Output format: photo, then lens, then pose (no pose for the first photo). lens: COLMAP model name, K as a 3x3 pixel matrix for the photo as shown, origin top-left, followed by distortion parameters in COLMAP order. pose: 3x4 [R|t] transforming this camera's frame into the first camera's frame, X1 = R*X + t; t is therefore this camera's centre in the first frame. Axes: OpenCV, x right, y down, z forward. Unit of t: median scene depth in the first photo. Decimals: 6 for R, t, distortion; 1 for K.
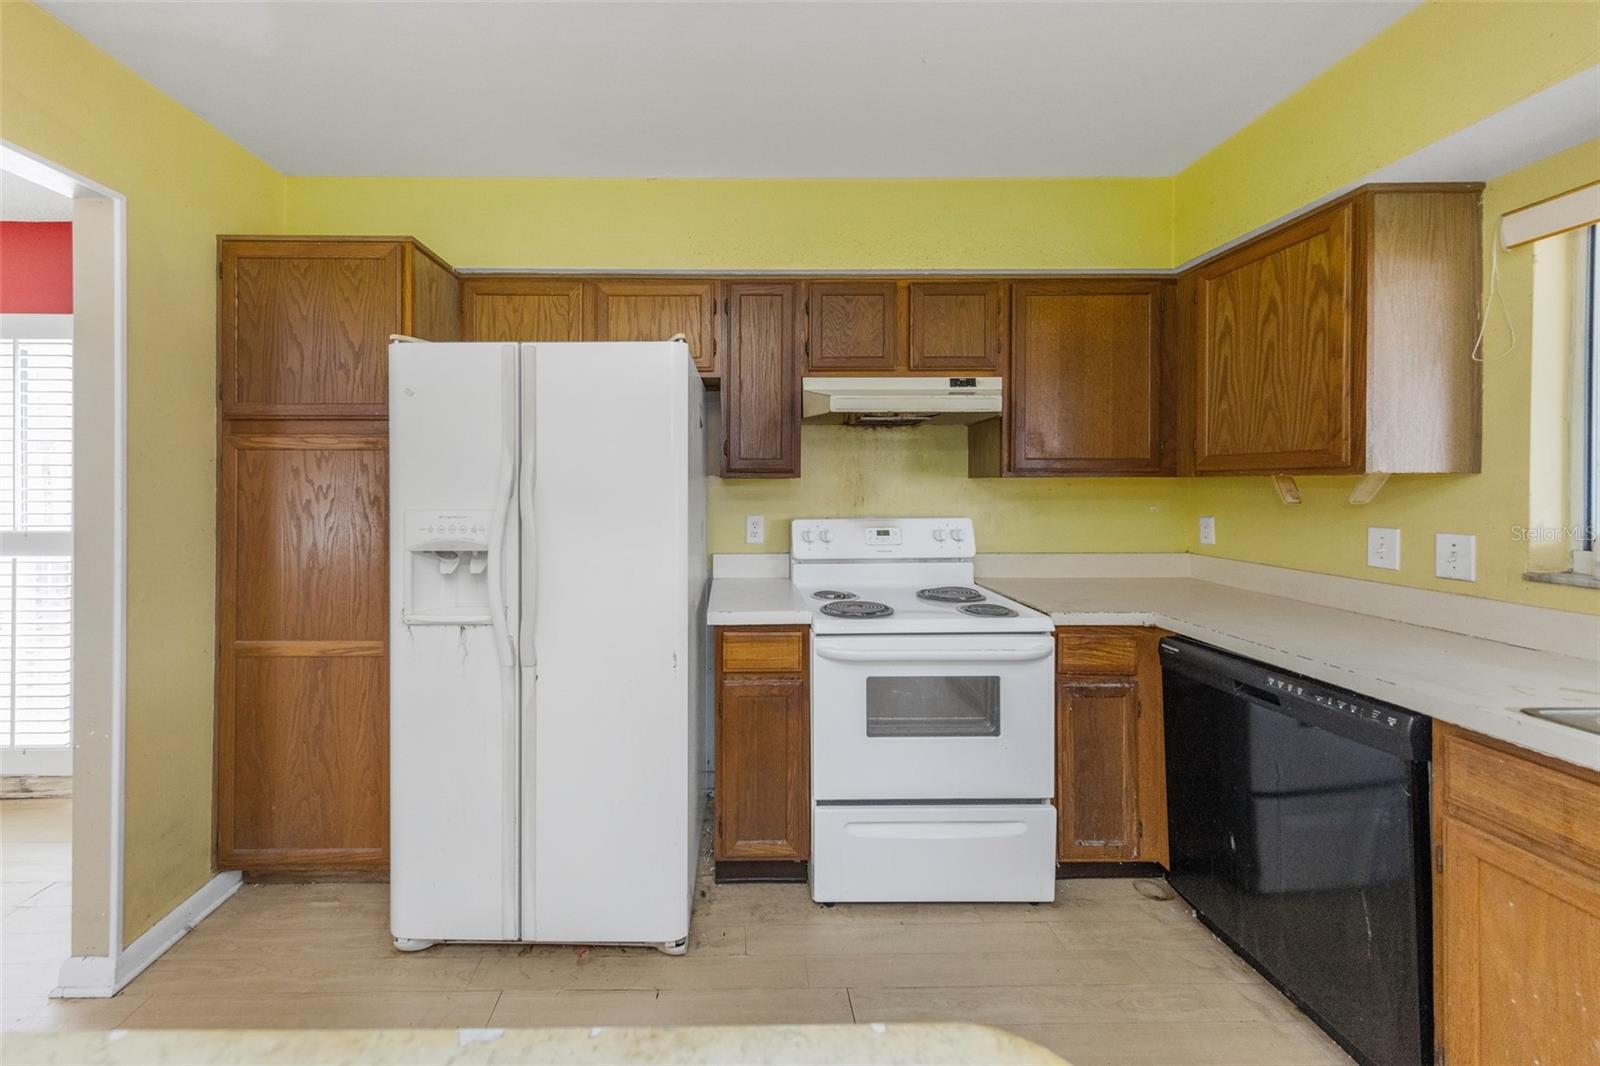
lens RADIAL K [[514.8, 0, 747.2], [0, 514.8, 493.1], [0, 0, 1]] dist [0.000687, -0.000097]
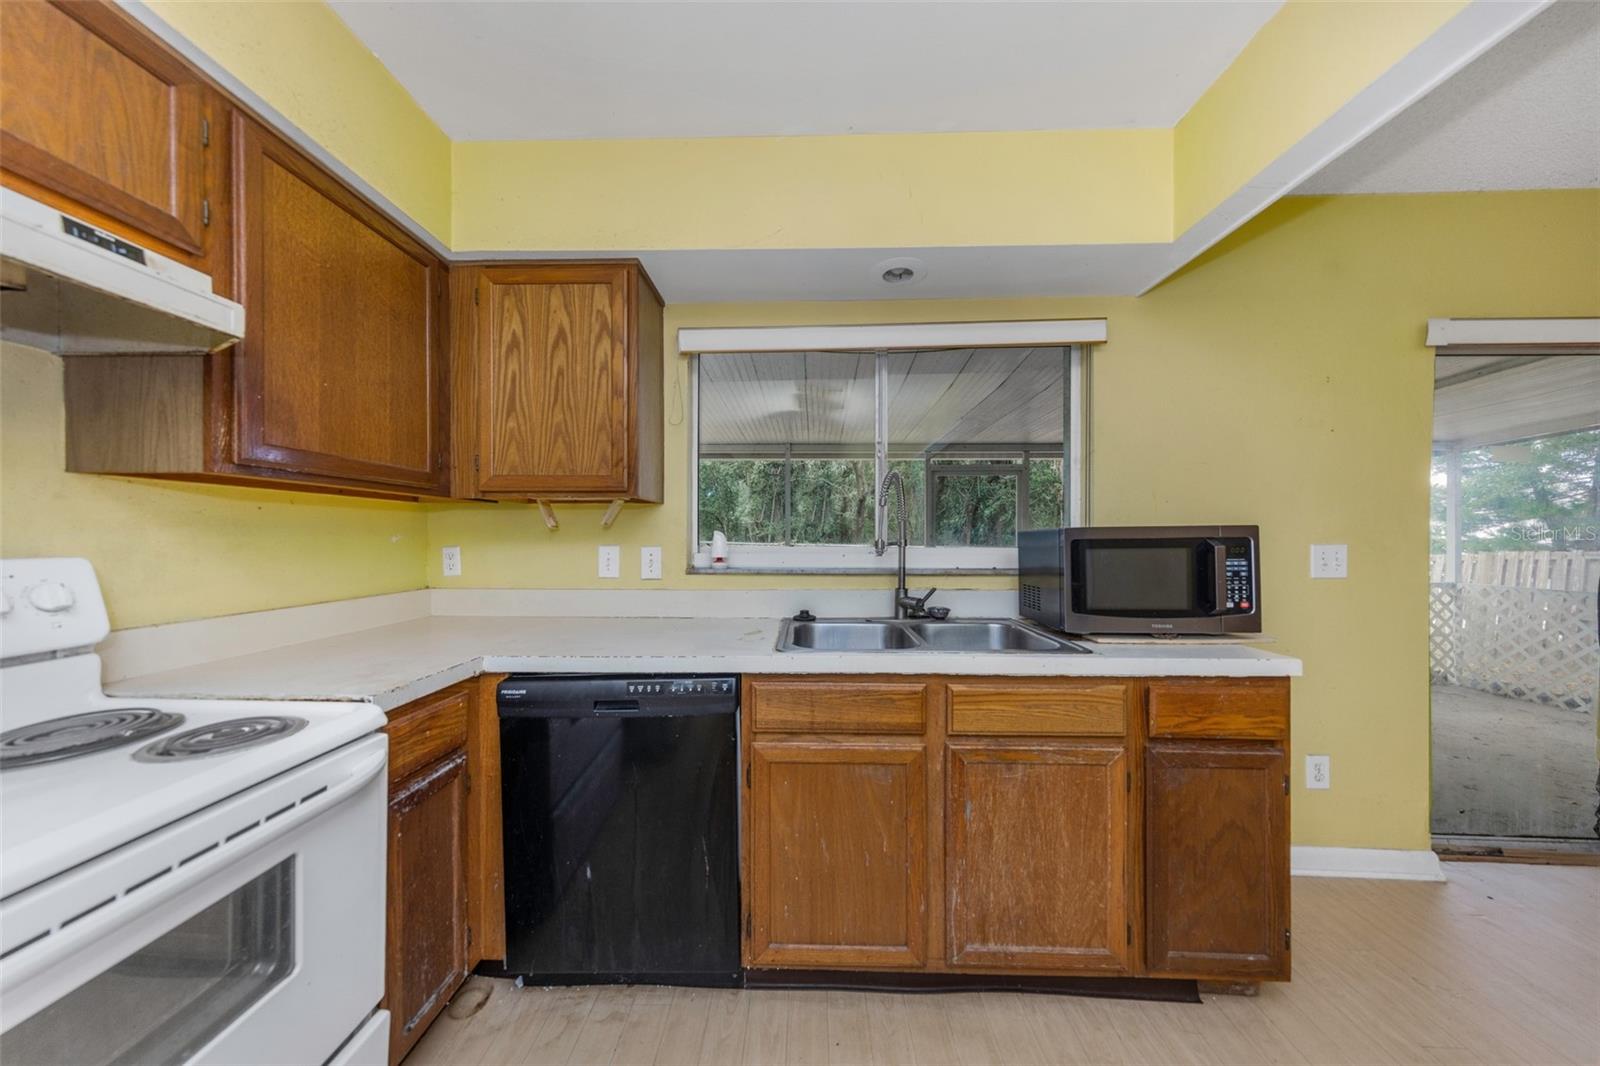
lens RADIAL K [[510.8, 0, 797.0], [0, 510.8, 539.7], [0, 0, 1]] dist [0.006896, -0.000232]
pose [[0.053367, -0.005738, 0.998558, 0.010629], [0.010303, 0.999933, 0.005195, 0.048565], [-0.998522, 0.010011, 0.053423, 0.457129]]
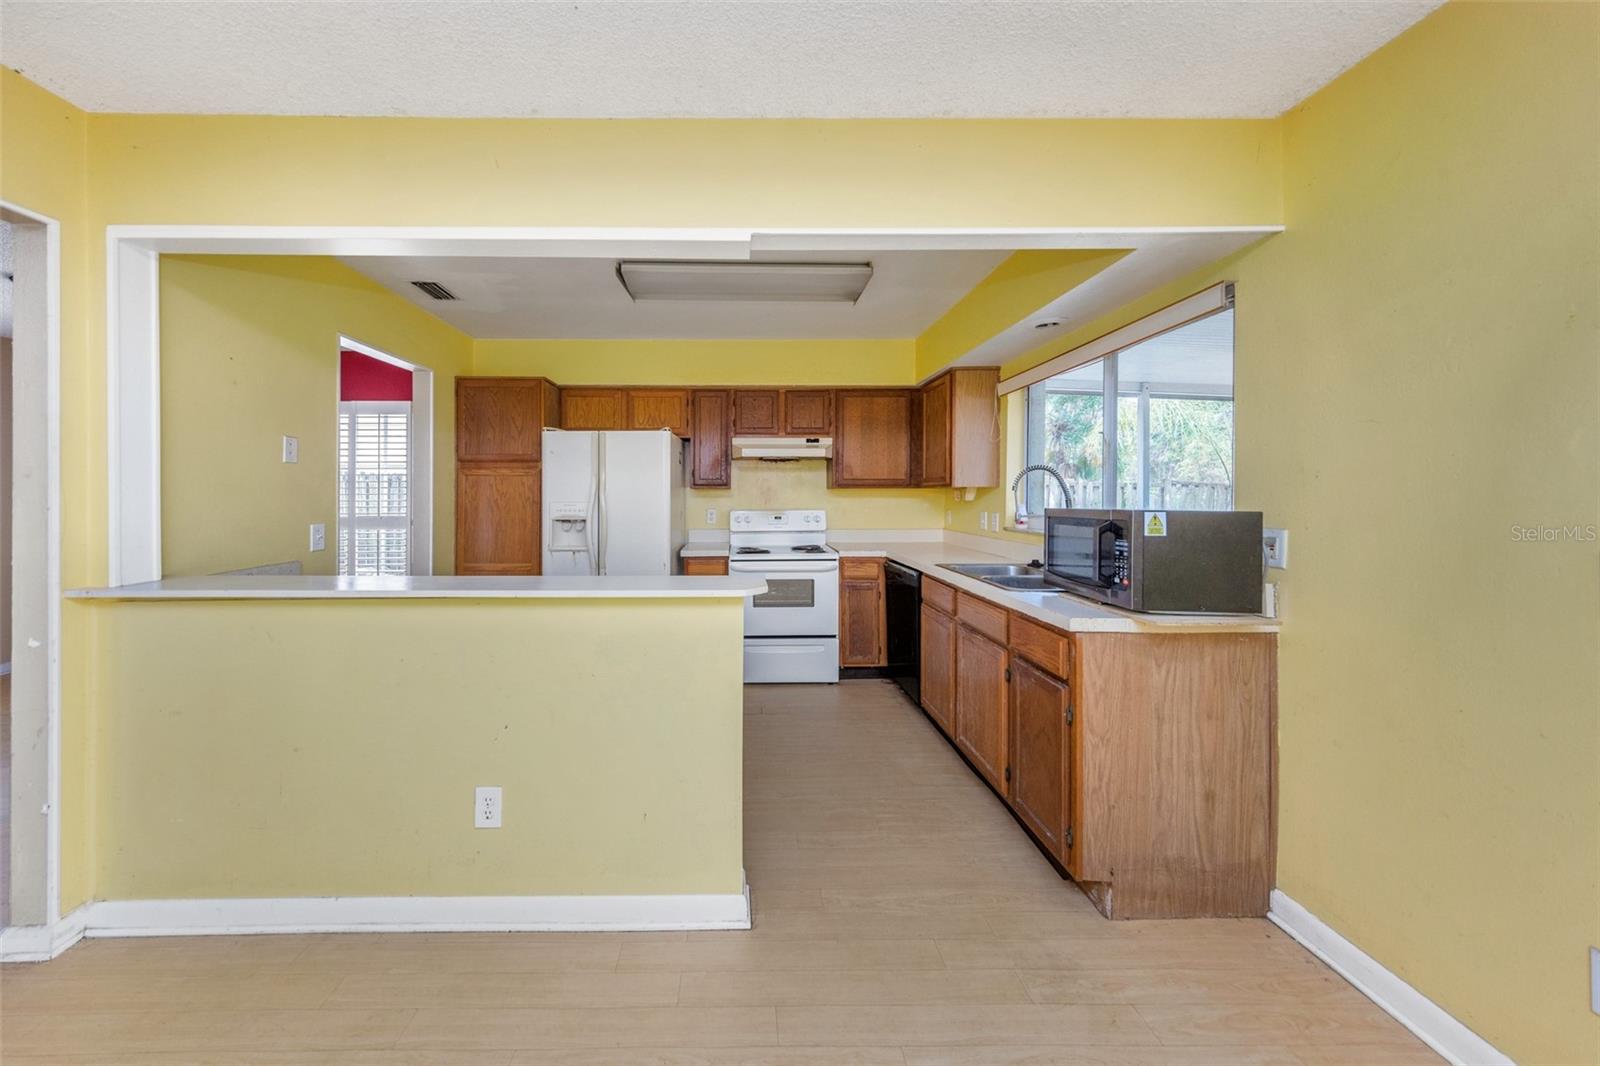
lens RADIAL K [[510.8, 0, 754.9], [0, 510.8, 500.9], [0, 0, 1]] dist [0.006896, -0.000232]
pose [[0.999954, 0.001539, -0.009505, 0.255650], [-0.001570, 0.999993, -0.003251, 0.028245], [0.009500, 0.003266, 0.999950, -1.145705]]
